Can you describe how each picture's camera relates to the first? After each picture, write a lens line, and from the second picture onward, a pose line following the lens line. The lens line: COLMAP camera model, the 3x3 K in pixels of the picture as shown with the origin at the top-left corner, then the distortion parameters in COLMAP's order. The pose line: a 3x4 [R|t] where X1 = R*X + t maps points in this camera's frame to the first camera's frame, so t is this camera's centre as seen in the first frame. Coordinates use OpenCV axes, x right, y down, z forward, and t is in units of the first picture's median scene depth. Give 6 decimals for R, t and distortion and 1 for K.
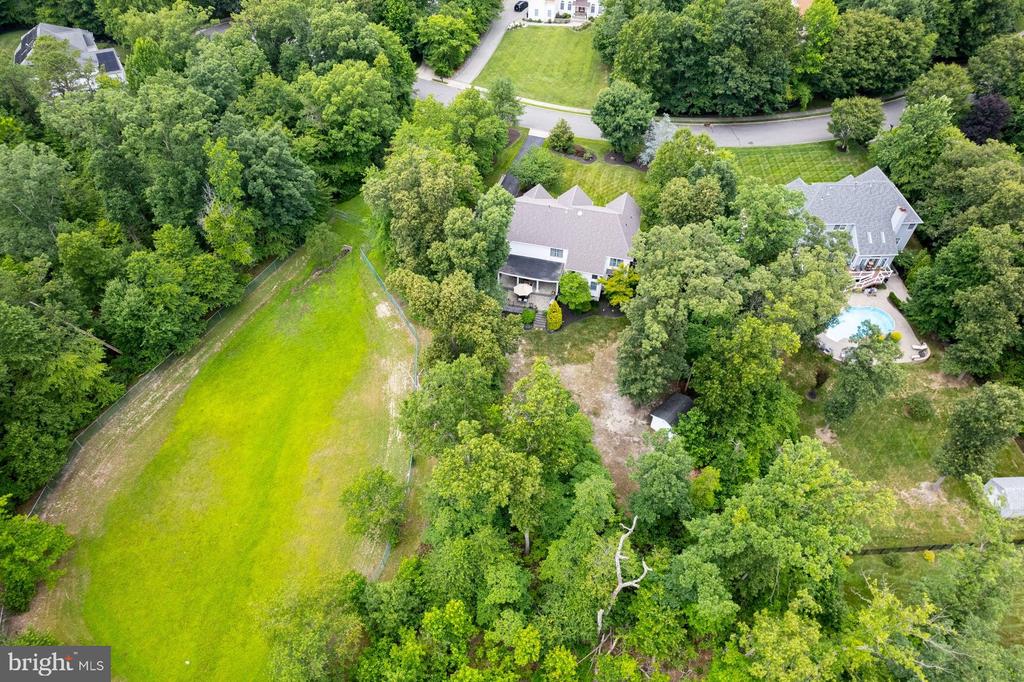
lens RADIAL K [[660.6, 0, 507.5], [0, 660.6, 341.8], [0, 0, 1]] dist [-0.065649, 0.066830]
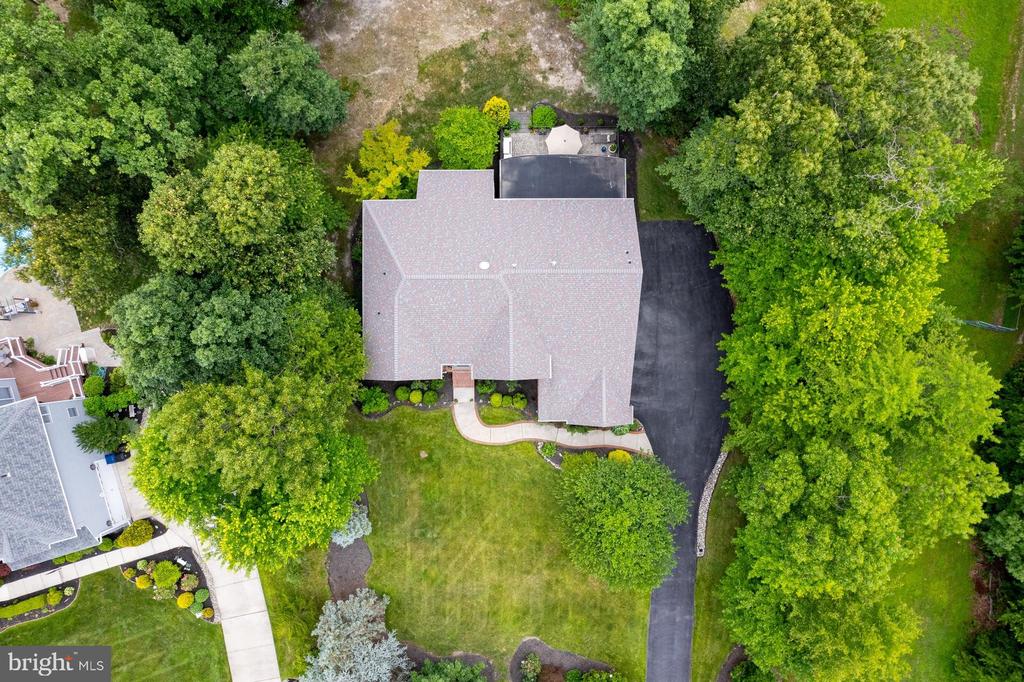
lens RADIAL K [[660.6, 0, 513.4], [0, 660.6, 346.9], [0, 0, 1]] dist [-0.065649, 0.066830]
pose [[-0.967641, 0.252316, -0.002783, 0.103090], [-0.187012, -0.709705, 0.679224, -0.533138], [0.169404, 0.657765, 0.733926, 0.683520]]
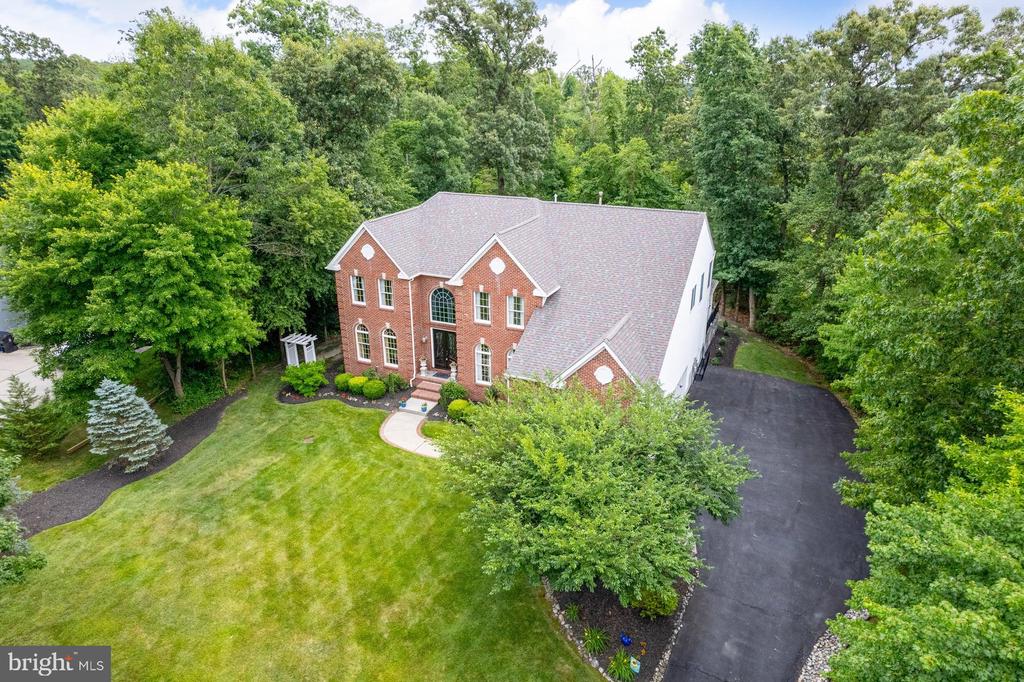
lens RADIAL K [[660.6, 0, 512.9], [0, 660.6, 346.2], [0, 0, 1]] dist [-0.065649, 0.066830]
pose [[-0.984278, -0.064168, 0.164558, 0.044708], [0.130853, 0.360868, 0.923392, -0.519009], [-0.118636, 0.930407, -0.346797, 1.183559]]
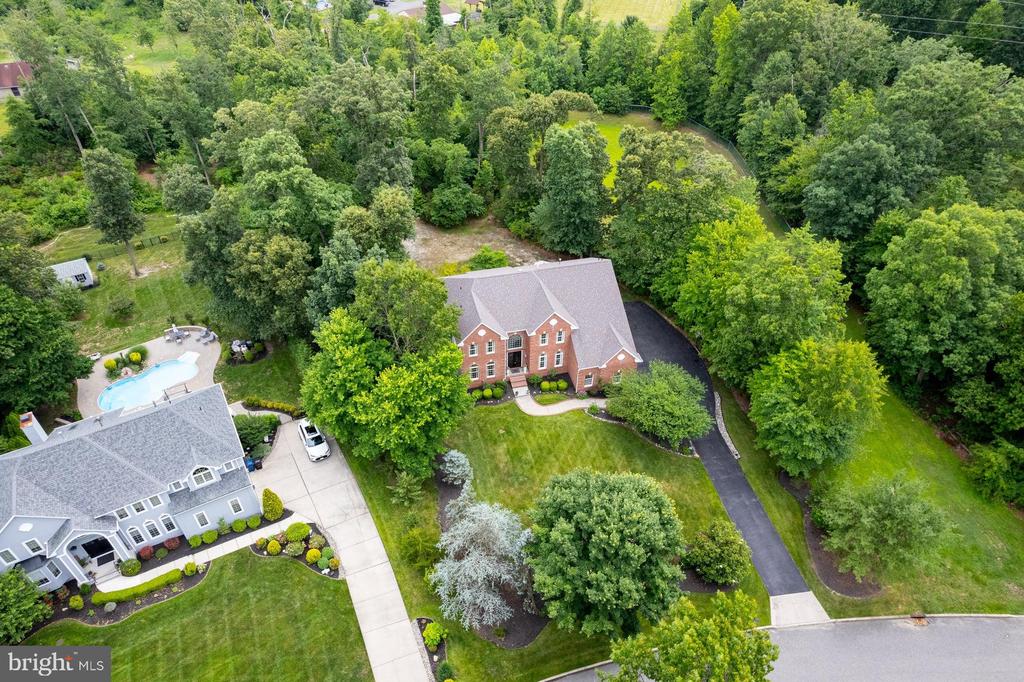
lens RADIAL K [[660.6, 0, 510.6], [0, 660.6, 342.1], [0, 0, 1]] dist [-0.065649, 0.066830]
pose [[-0.883956, 0.295896, -0.362032, 0.409389], [-0.351400, 0.090363, 0.931854, -0.870674], [0.308446, 0.950936, 0.024101, 1.023636]]
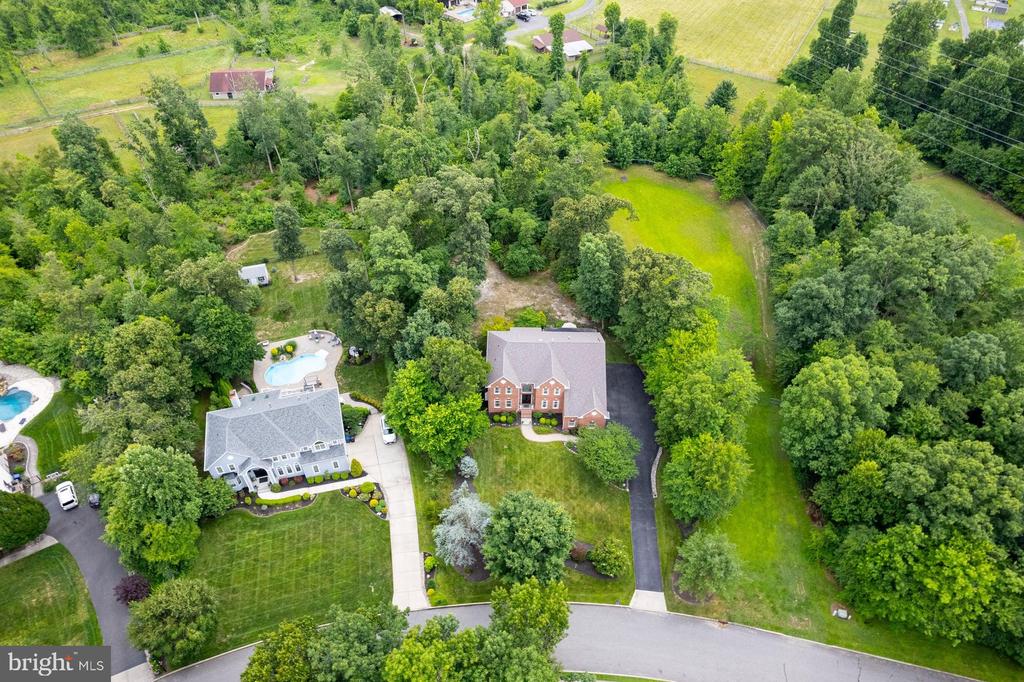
lens RADIAL K [[660.6, 0, 511.6], [0, 660.6, 340.4], [0, 0, 1]] dist [-0.065649, 0.066830]
pose [[-0.969857, 0.157258, -0.186136, 0.355892], [-0.194072, -0.036581, 0.980305, -1.246893], [0.147352, 0.986880, 0.065998, 0.889641]]
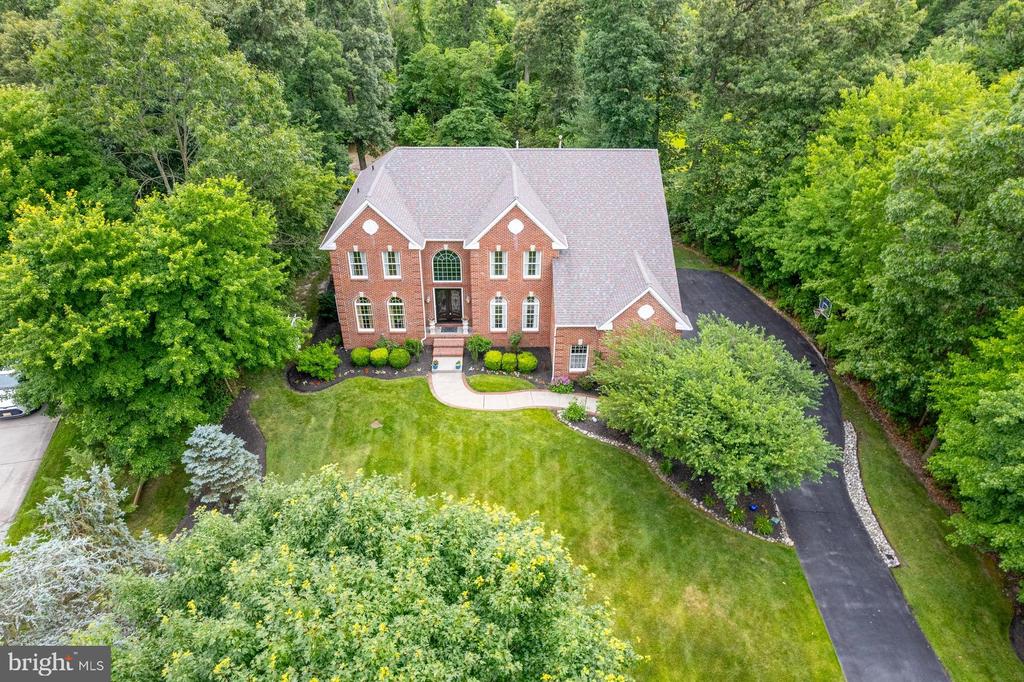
lens RADIAL K [[660.6, 0, 512.4], [0, 660.6, 348.9], [0, 0, 1]] dist [-0.065649, 0.066830]
pose [[-0.964651, 0.136245, -0.225577, 0.198669], [-0.201436, 0.170697, 0.964513, -0.562186], [0.169916, 0.975858, -0.137219, 1.146642]]
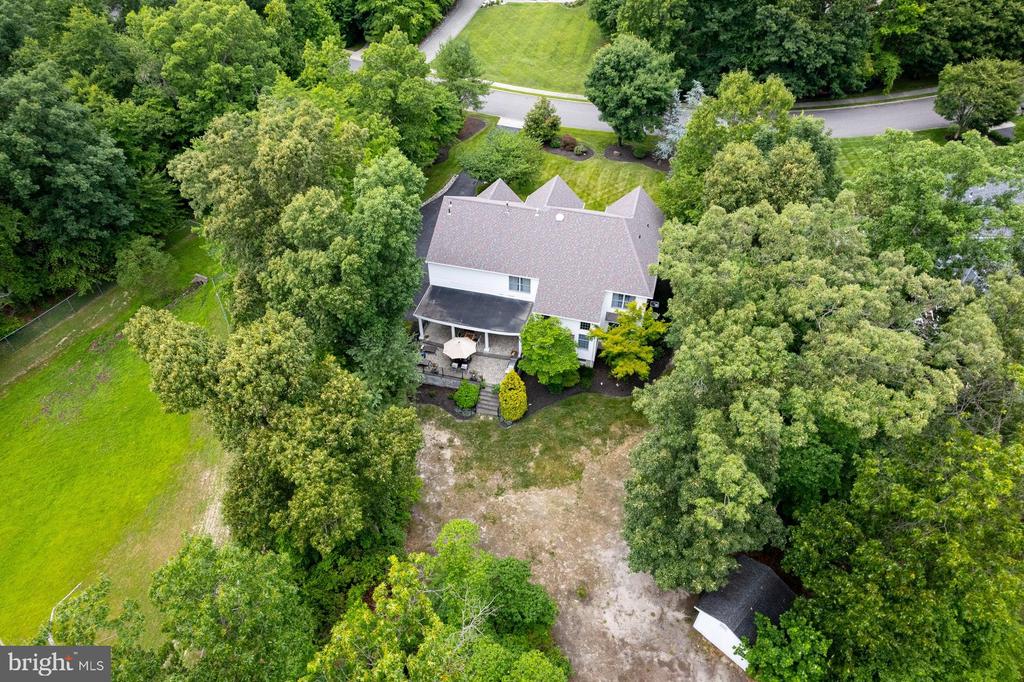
lens RADIAL K [[660.6, 0, 509.3], [0, 660.6, 341.3], [0, 0, 1]] dist [-0.065649, 0.066830]
pose [[0.999954, 0.004898, -0.008234, 0.068715], [-0.005485, 0.997324, -0.072899, -0.041803], [0.007854, 0.072941, 0.997305, 0.415280]]
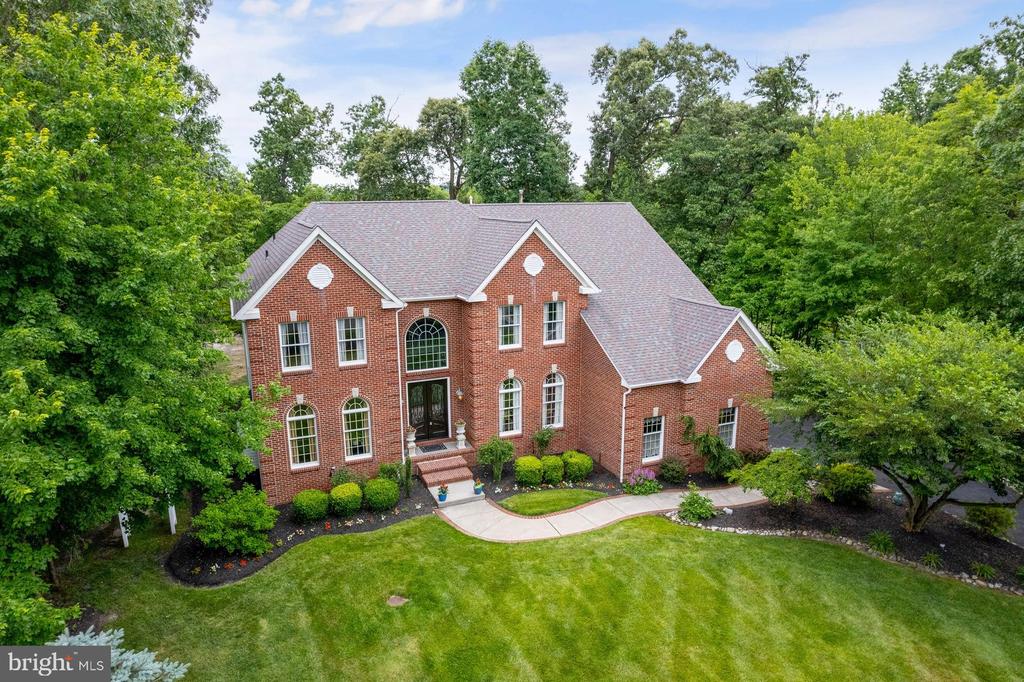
lens RADIAL K [[660.6, 0, 512.3], [0, 660.6, 342.1], [0, 0, 1]] dist [-0.065649, 0.066830]
pose [[-0.791290, 0.136499, -0.596010, 0.265656], [-0.448836, 0.532272, 0.717797, -0.391489], [0.415219, 0.835496, -0.359916, 1.144347]]
